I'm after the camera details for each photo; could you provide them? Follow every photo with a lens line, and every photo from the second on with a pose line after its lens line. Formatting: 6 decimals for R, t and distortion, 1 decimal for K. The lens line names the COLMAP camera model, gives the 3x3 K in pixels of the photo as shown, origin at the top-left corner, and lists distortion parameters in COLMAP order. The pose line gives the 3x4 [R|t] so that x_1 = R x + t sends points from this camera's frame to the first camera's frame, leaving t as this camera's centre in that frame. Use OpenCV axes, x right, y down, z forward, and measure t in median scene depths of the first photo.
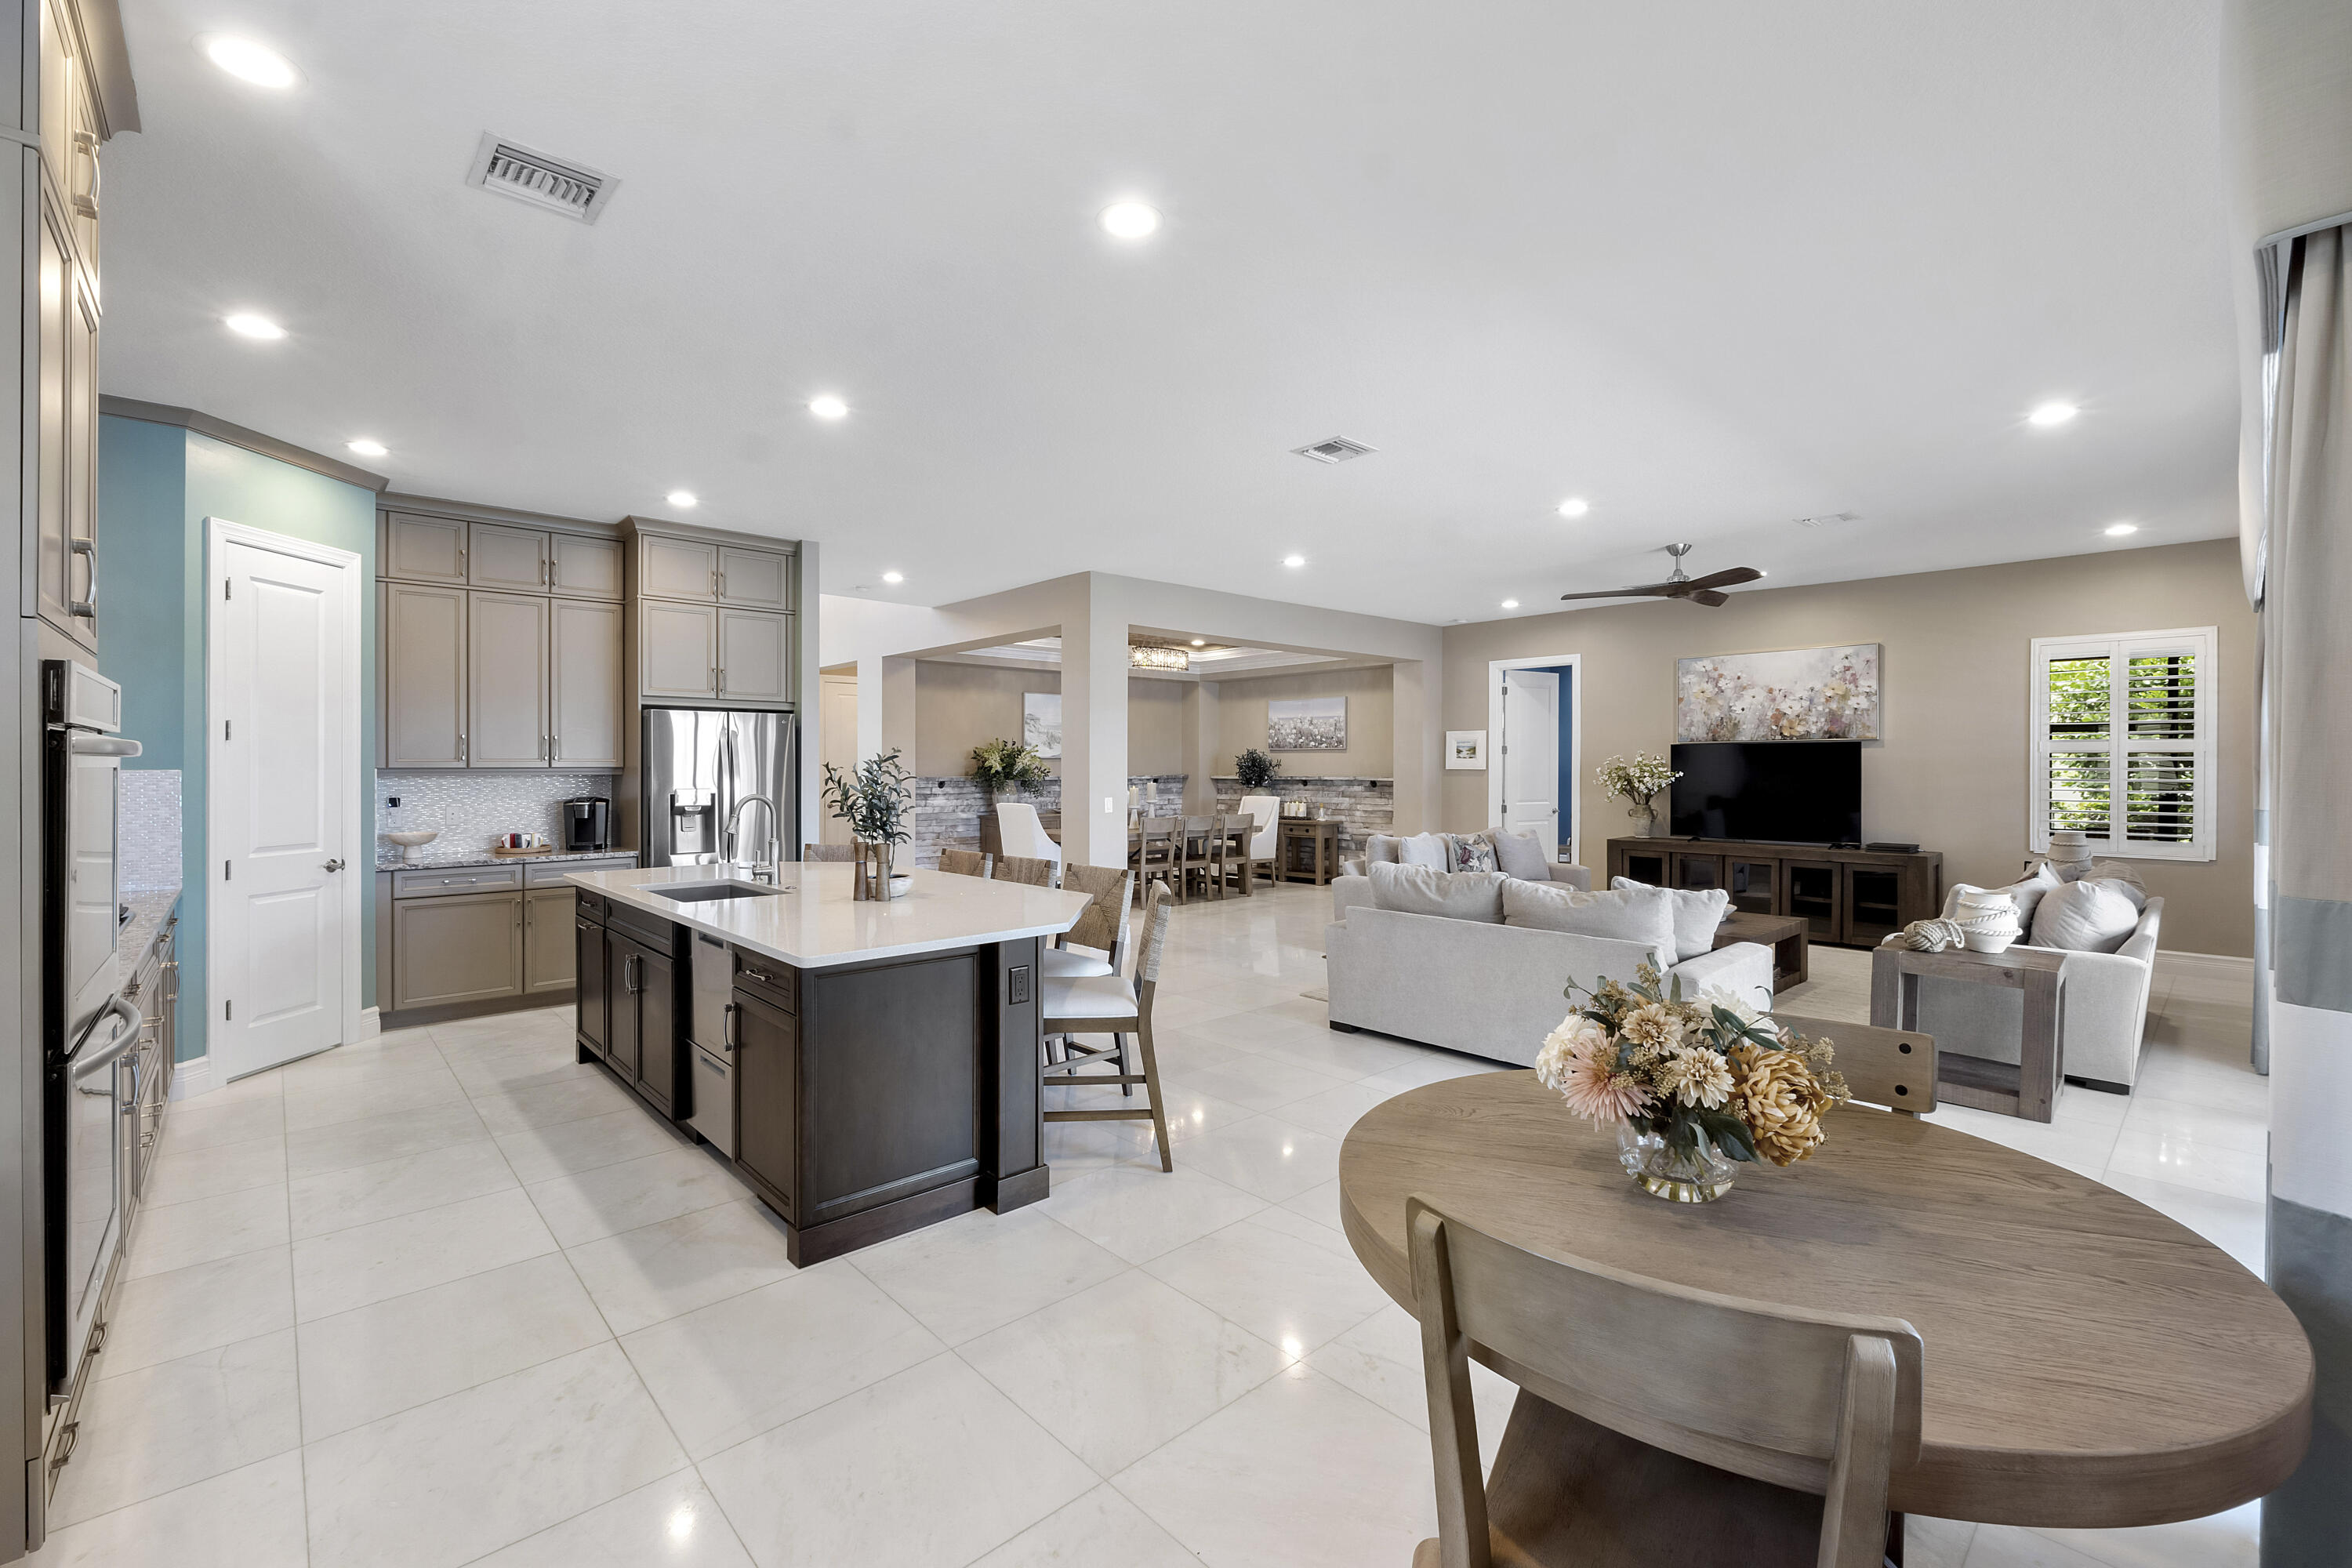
lens RADIAL K [[1012.6, 0, 1164.4], [0, 1012.6, 778.1], [0, 0, 1]] dist [-0.004998, -0.001023]
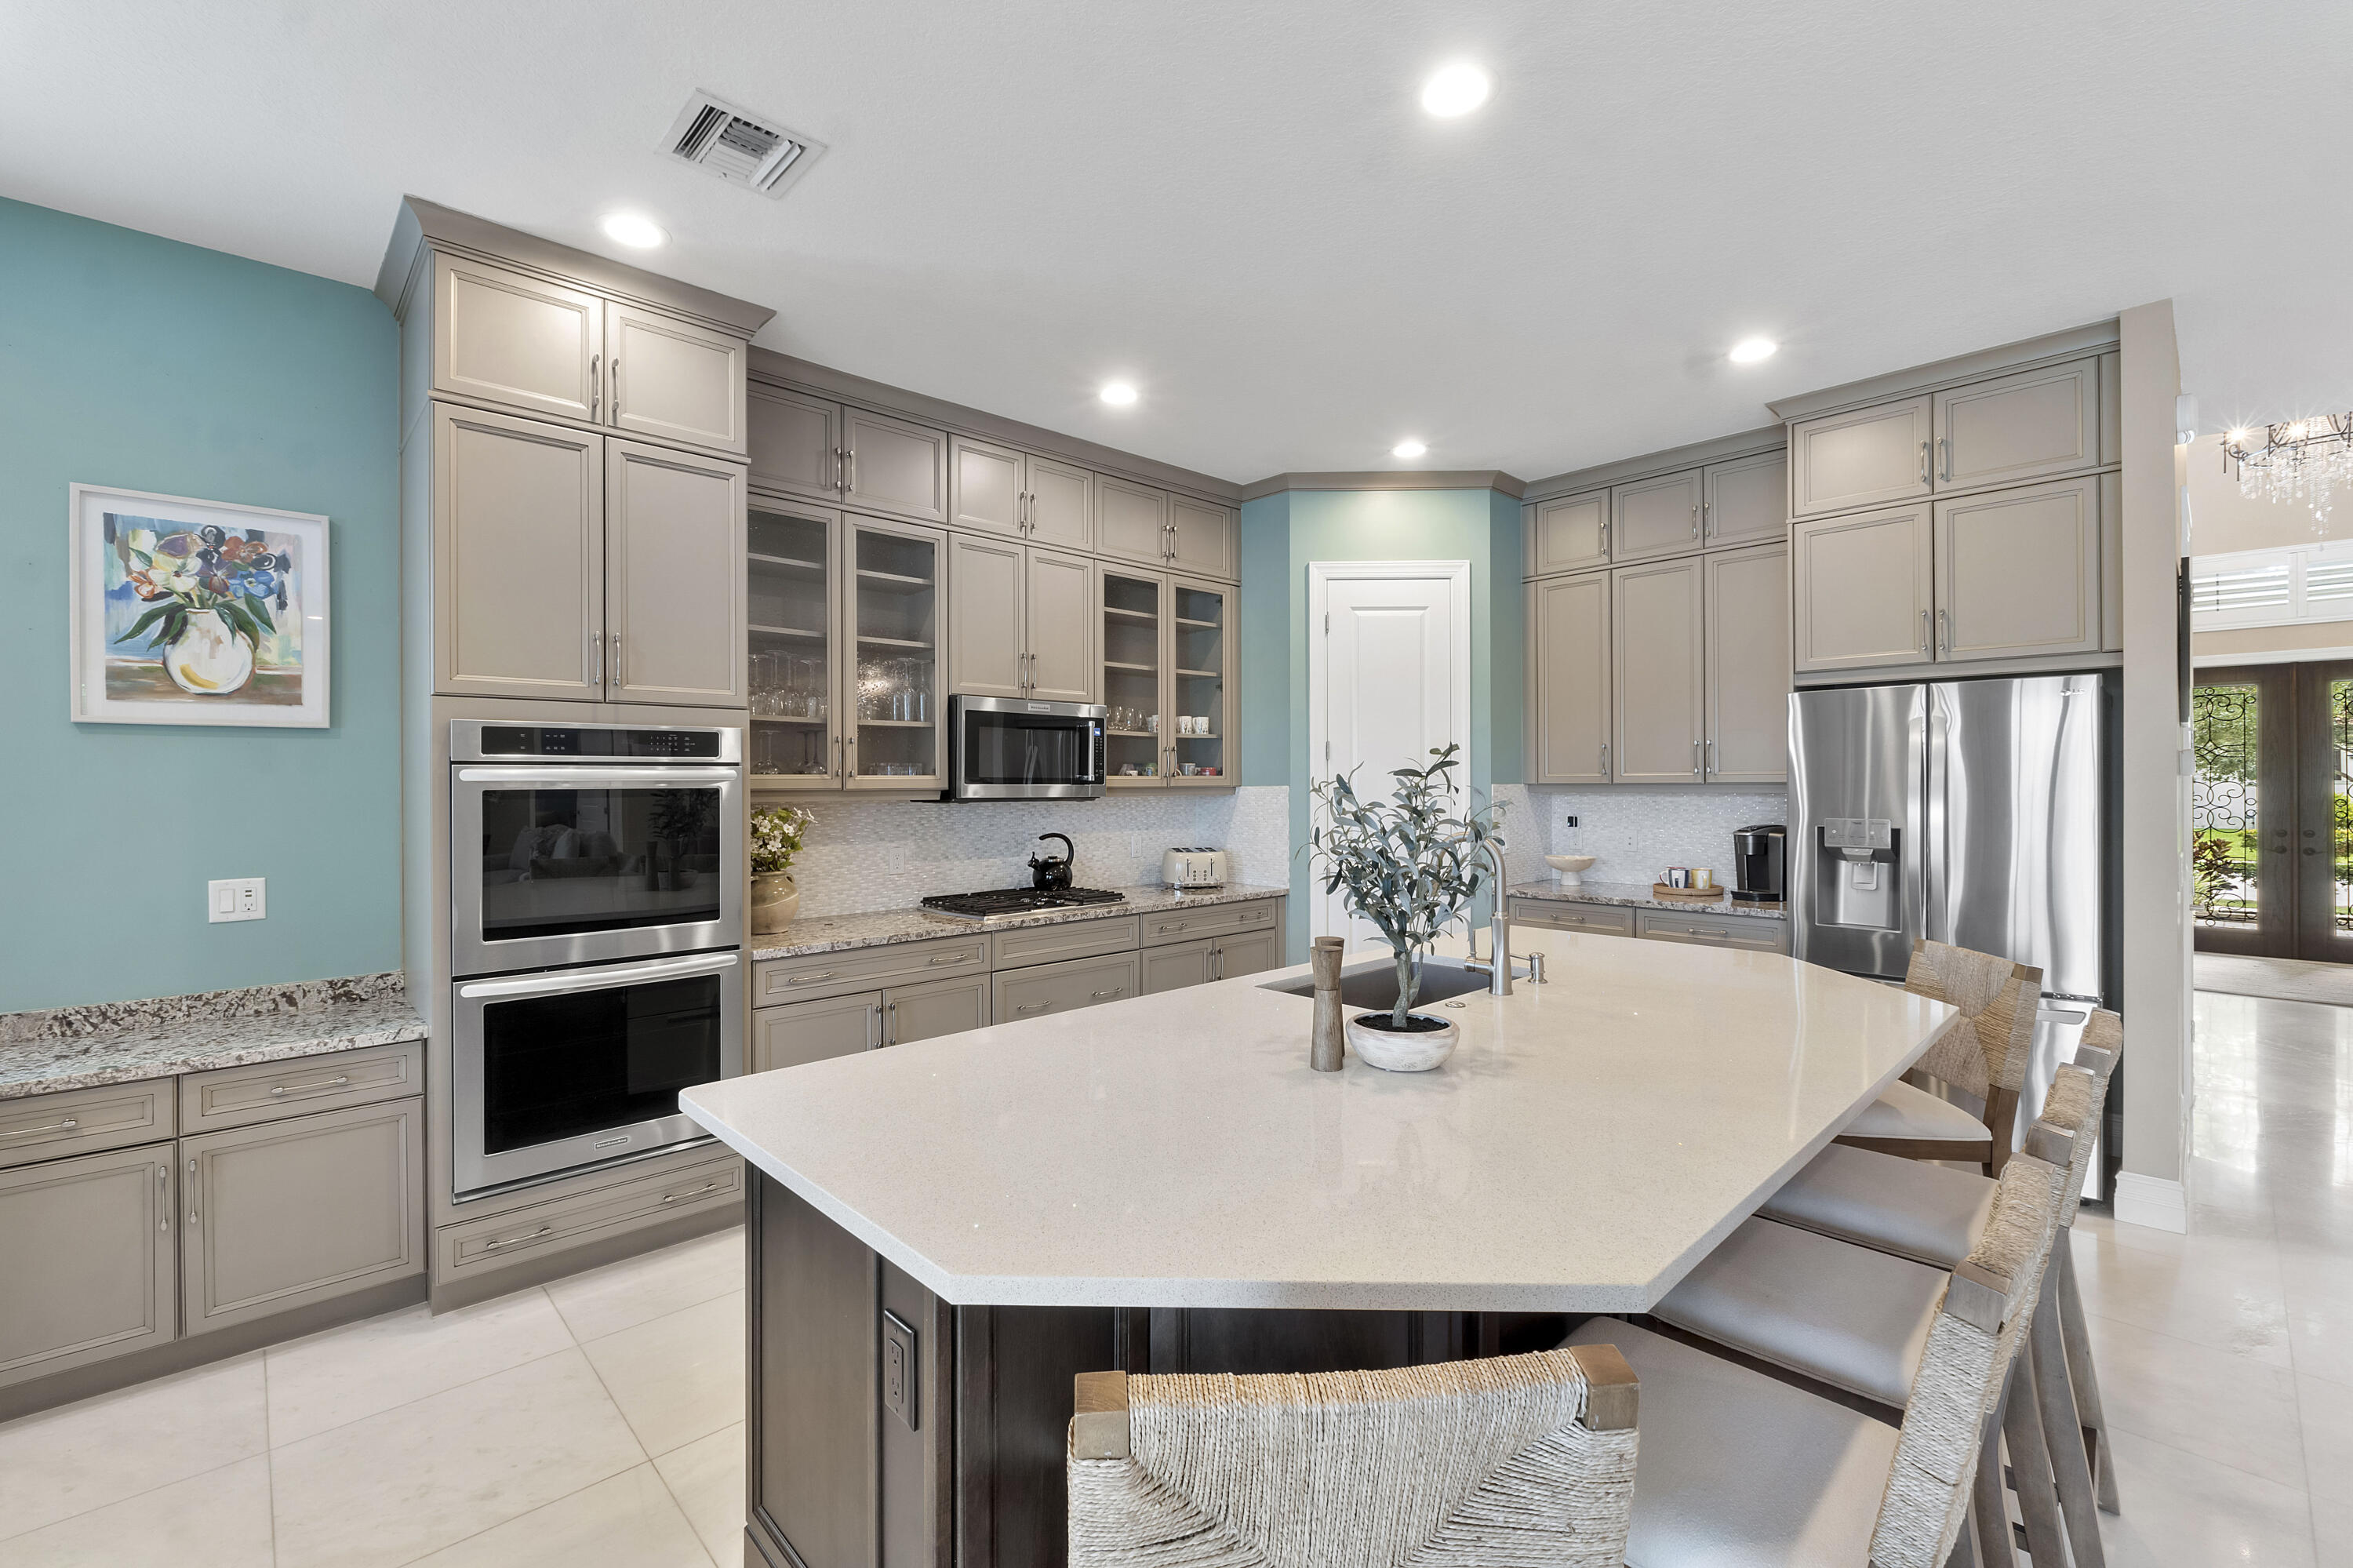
lens RADIAL K [[1013.1, 0, 1155.5], [0, 1013.1, 775.0], [0, 0, 1]] dist [-0.004998, -0.001023]
pose [[0.004153, -0.004882, -0.999979, 0.132748], [-0.004541, 0.999978, -0.004901, -0.011176], [0.999981, 0.004561, 0.004131, 0.596481]]
